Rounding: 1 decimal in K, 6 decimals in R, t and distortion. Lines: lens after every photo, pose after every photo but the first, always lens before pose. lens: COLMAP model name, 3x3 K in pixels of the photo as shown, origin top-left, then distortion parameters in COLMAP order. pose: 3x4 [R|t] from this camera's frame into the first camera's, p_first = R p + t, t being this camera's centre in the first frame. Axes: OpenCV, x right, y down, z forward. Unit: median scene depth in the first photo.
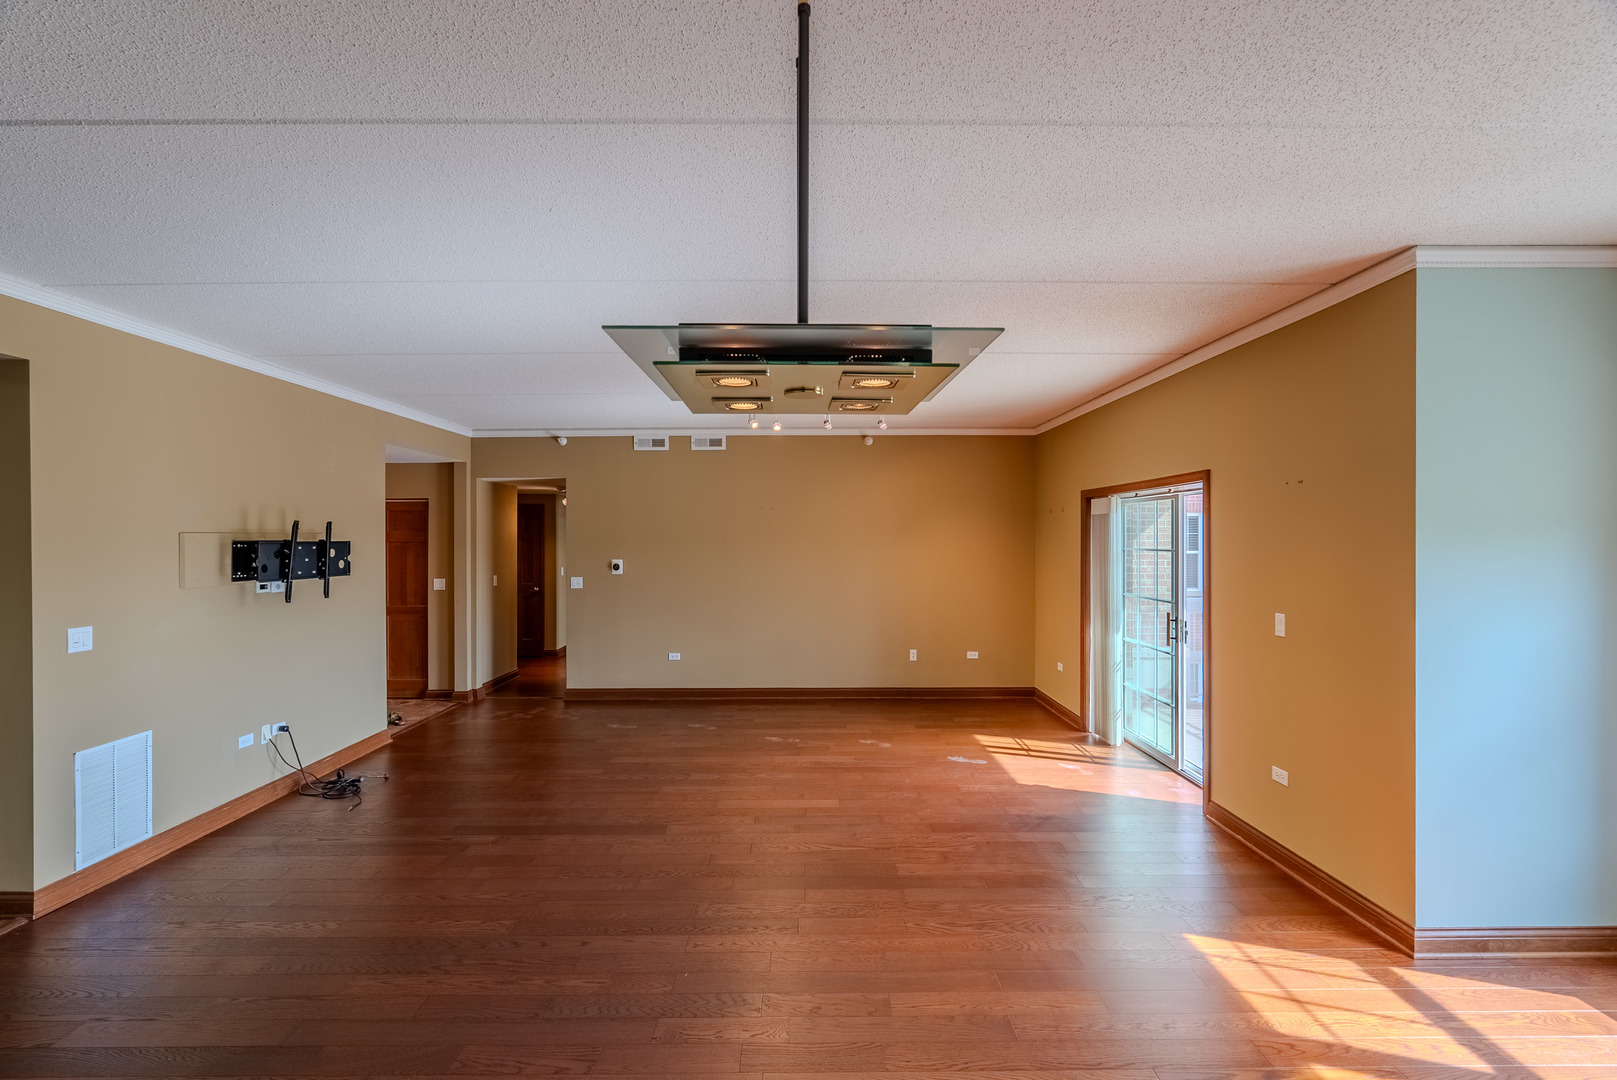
lens RADIAL K [[718.0, 0, 804.6], [0, 718.0, 539.8], [0, 0, 1]] dist [-0.006663, 0.001275]
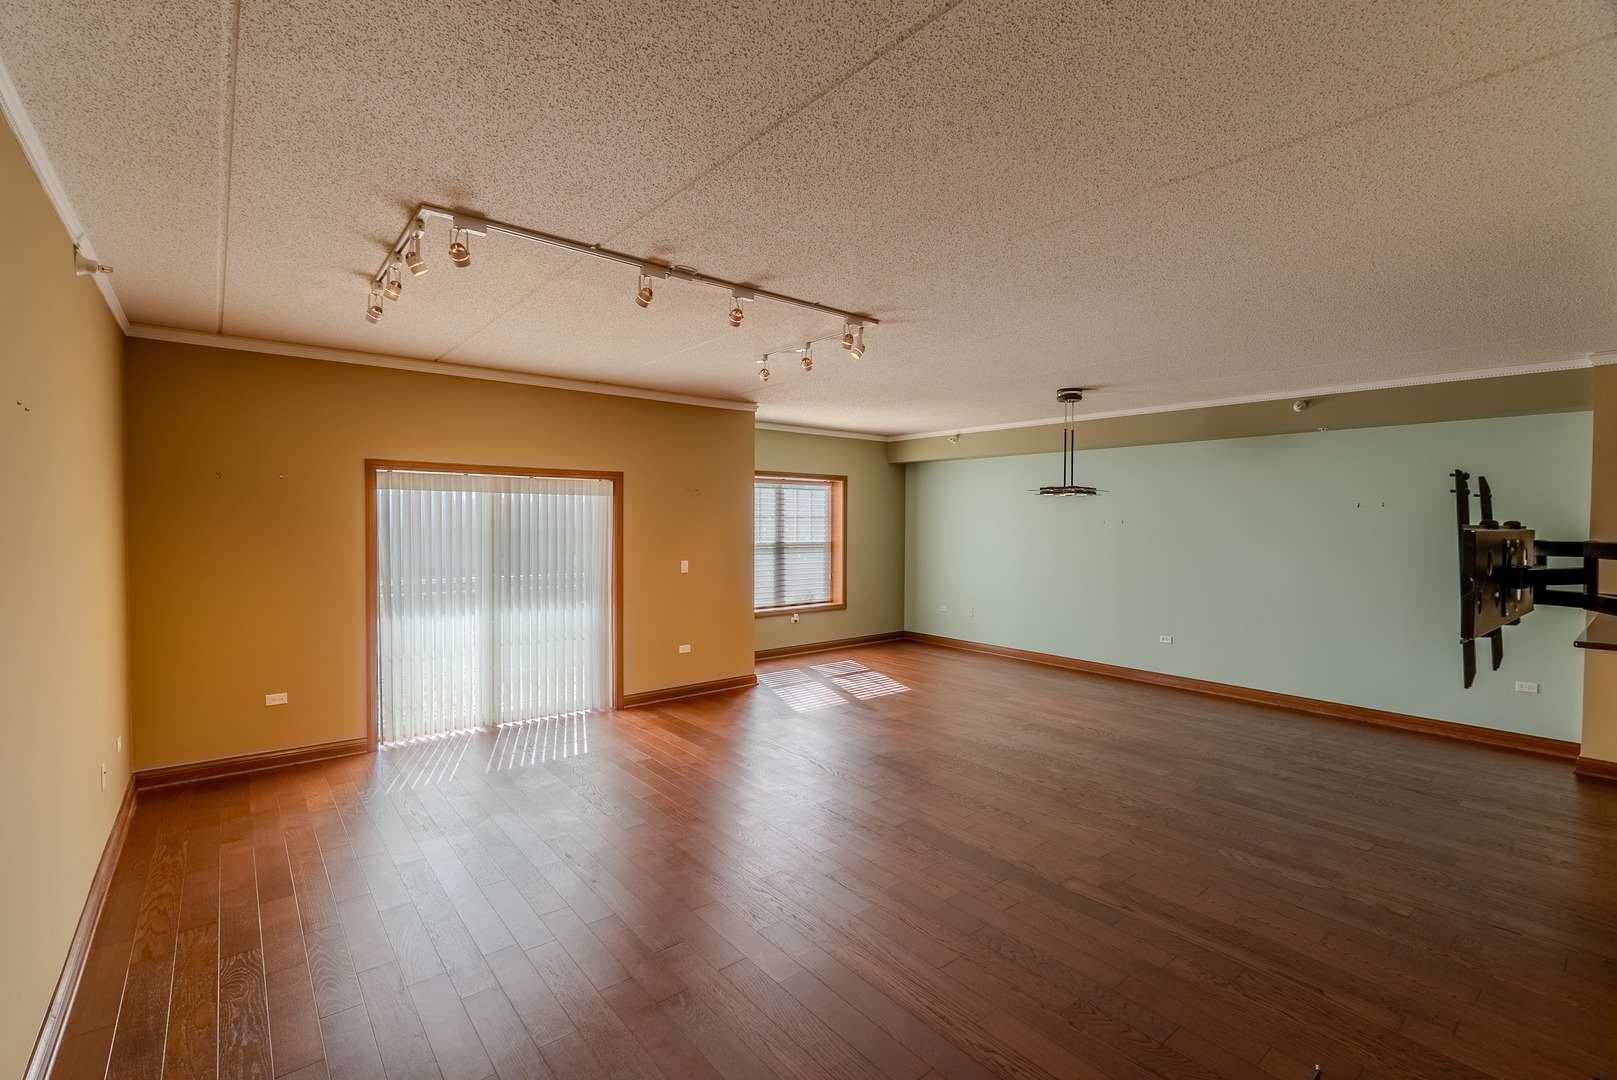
lens RADIAL K [[718.0, 0, 811.1], [0, 718.0, 538.5], [0, 0, 1]] dist [-0.006663, 0.001275]
pose [[-0.638062, -0.021170, 0.769694, -0.618973], [-0.003837, 0.999697, 0.024315, 0.000611], [-0.769976, 0.012562, -0.637950, 1.248553]]
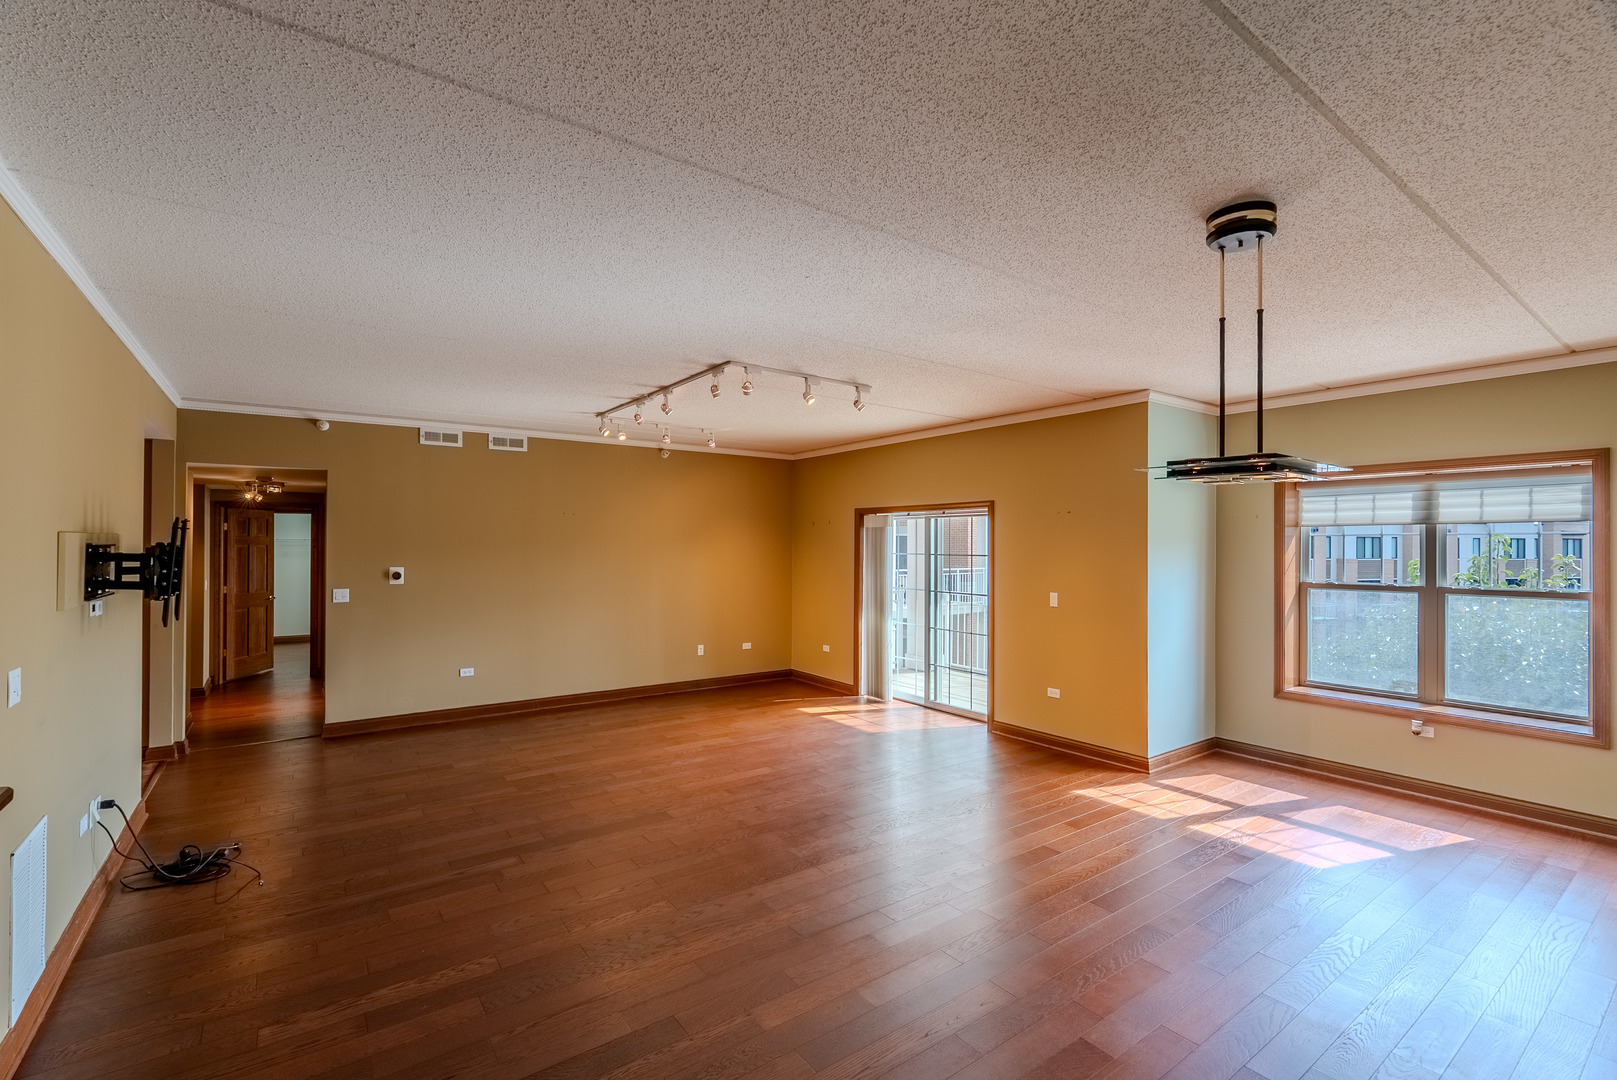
lens RADIAL K [[718.0, 0, 807.2], [0, 718.0, 540.2], [0, 0, 1]] dist [-0.006663, 0.001275]
pose [[0.812638, 0.008898, 0.582701, -0.480703], [-0.003725, 0.999942, -0.010075, 0.001973], [-0.582757, 0.006016, 0.812624, 0.002517]]
